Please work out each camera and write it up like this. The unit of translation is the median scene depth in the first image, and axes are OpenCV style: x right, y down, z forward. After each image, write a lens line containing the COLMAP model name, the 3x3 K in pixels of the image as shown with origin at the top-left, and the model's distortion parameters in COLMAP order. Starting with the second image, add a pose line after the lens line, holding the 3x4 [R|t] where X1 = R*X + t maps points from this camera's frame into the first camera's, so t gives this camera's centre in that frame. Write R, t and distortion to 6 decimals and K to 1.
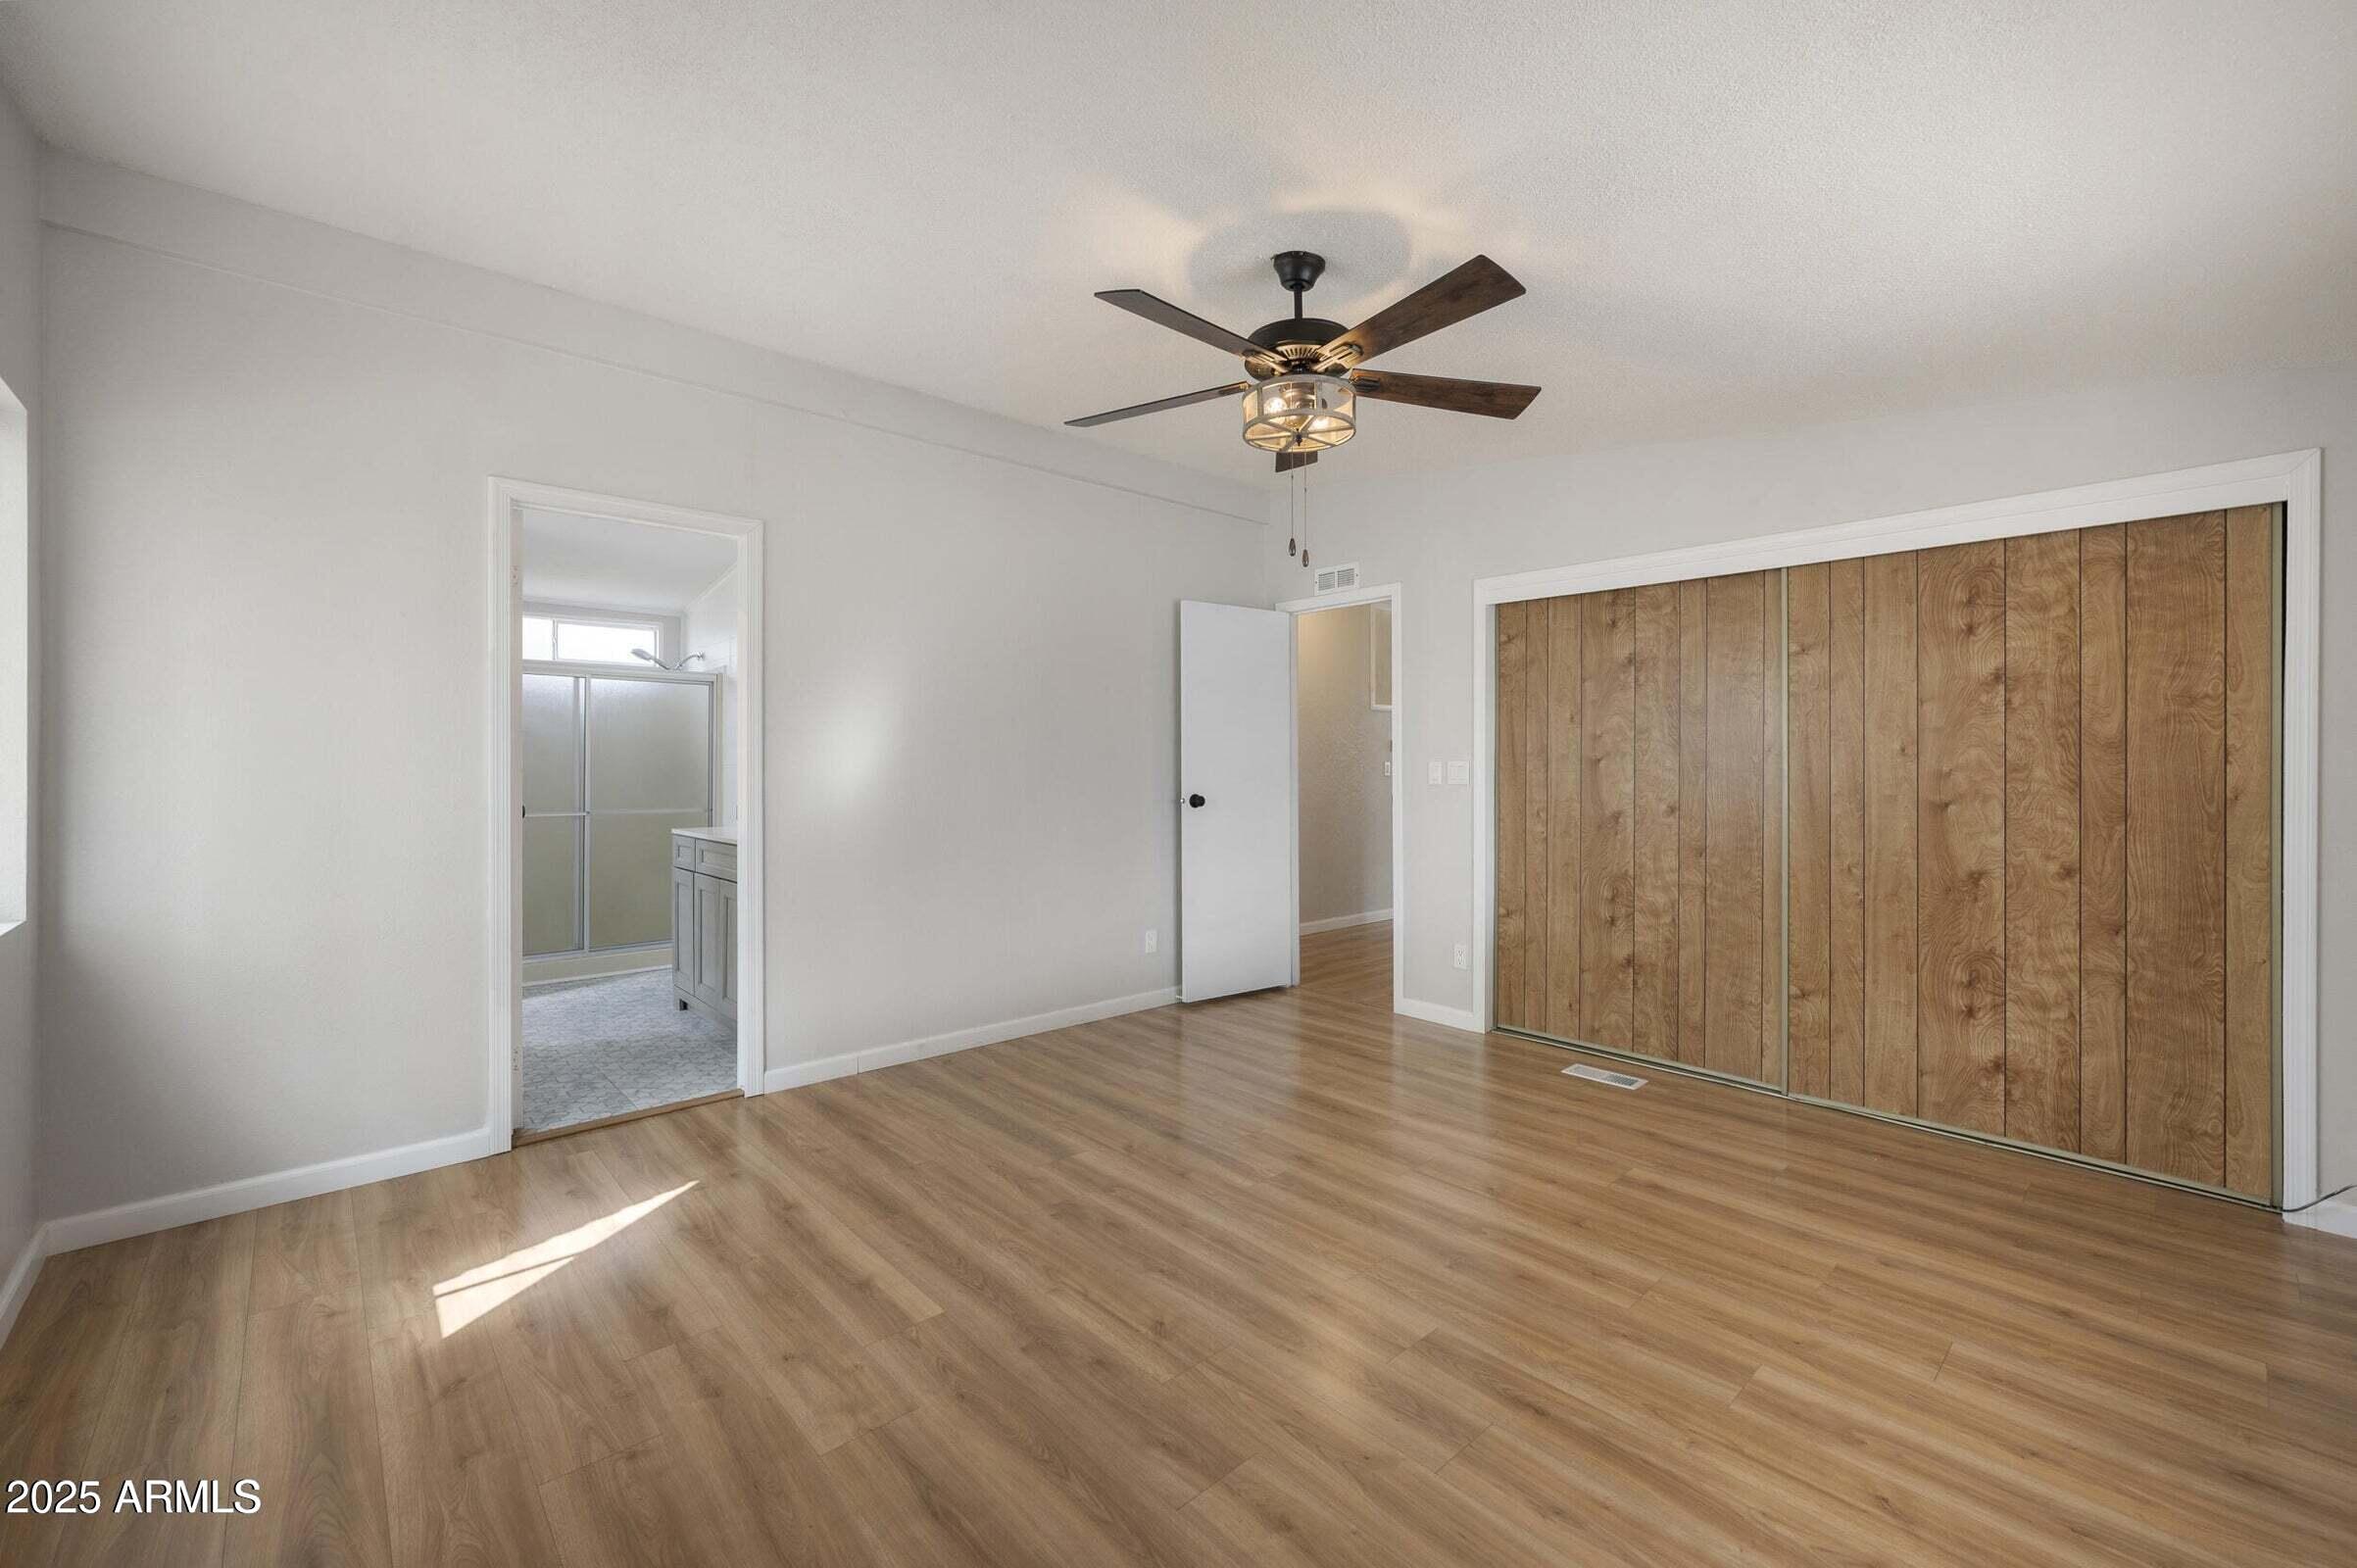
lens RADIAL K [[946.7, 0, 1181.3], [0, 946.7, 777.4], [0, 0, 1]] dist [0.001366, 0.000100]
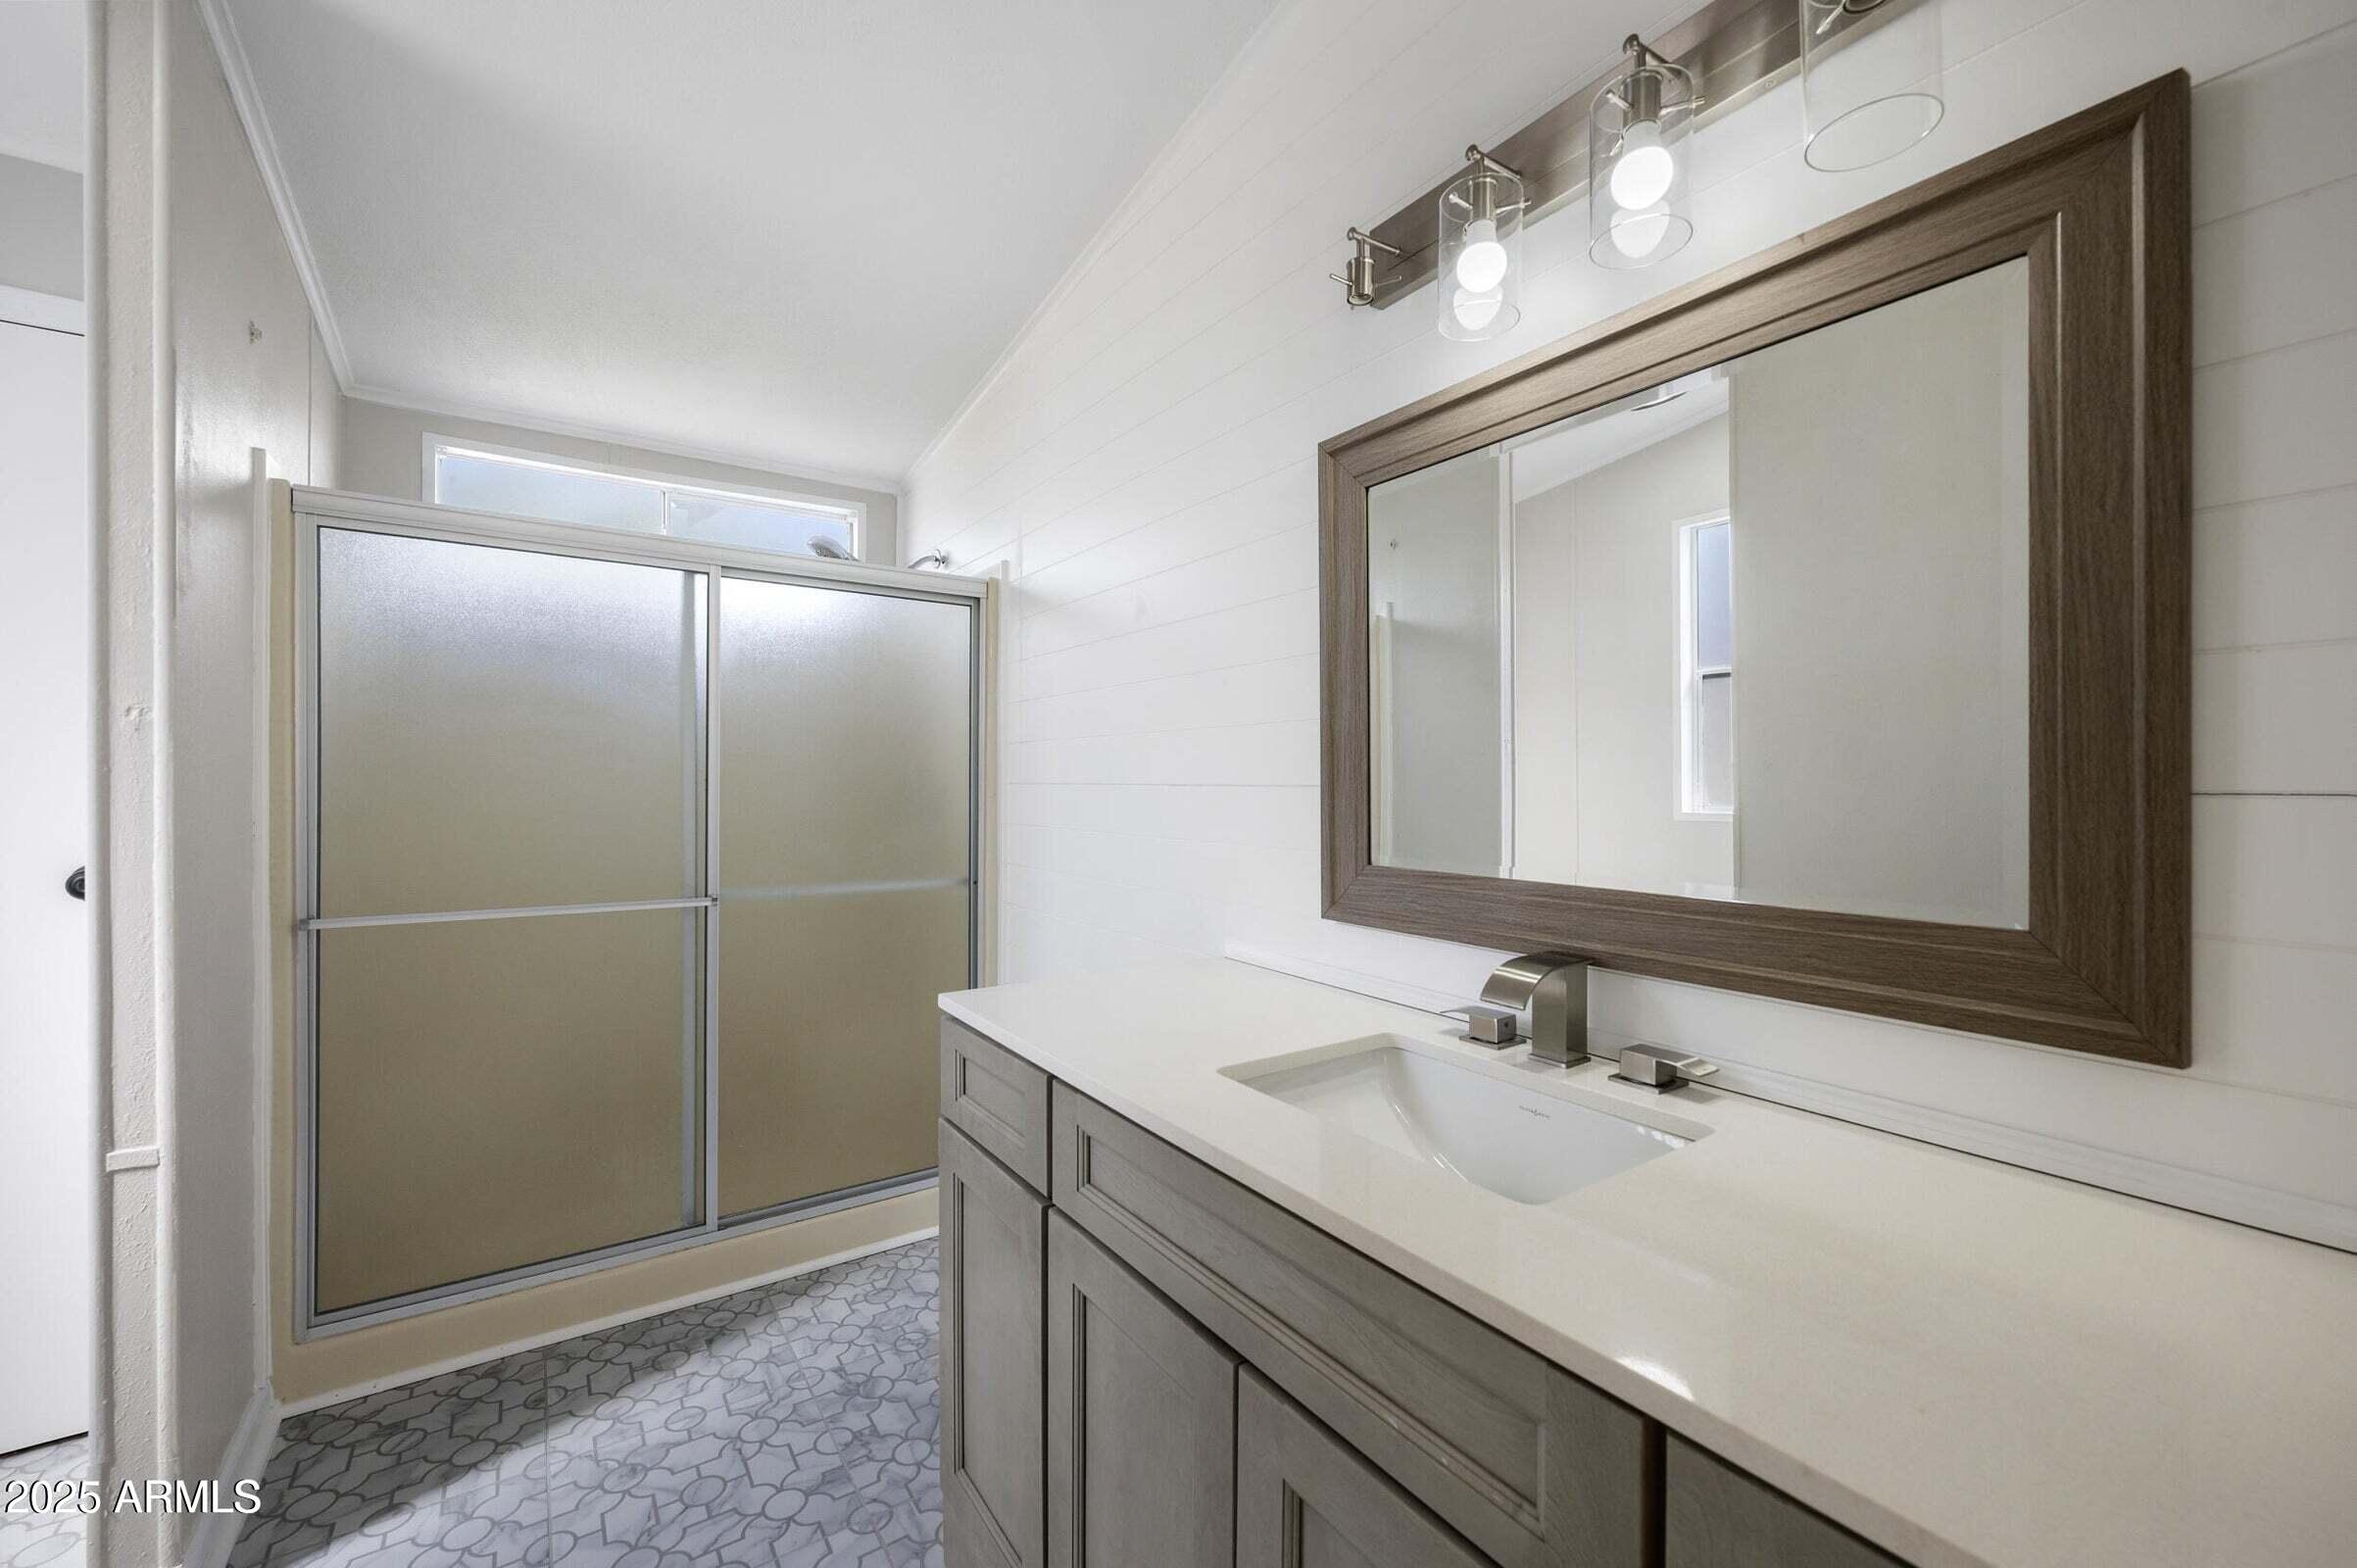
lens RADIAL K [[946.7, 0, 1175.6], [0, 946.7, 782.0], [0, 0, 1]] dist [0.001366, 0.000100]
pose [[0.988352, -0.003352, -0.152146, -0.874262], [0.002713, 0.999987, -0.004409, -0.029724], [0.152159, 0.003945, 0.988348, 1.493223]]
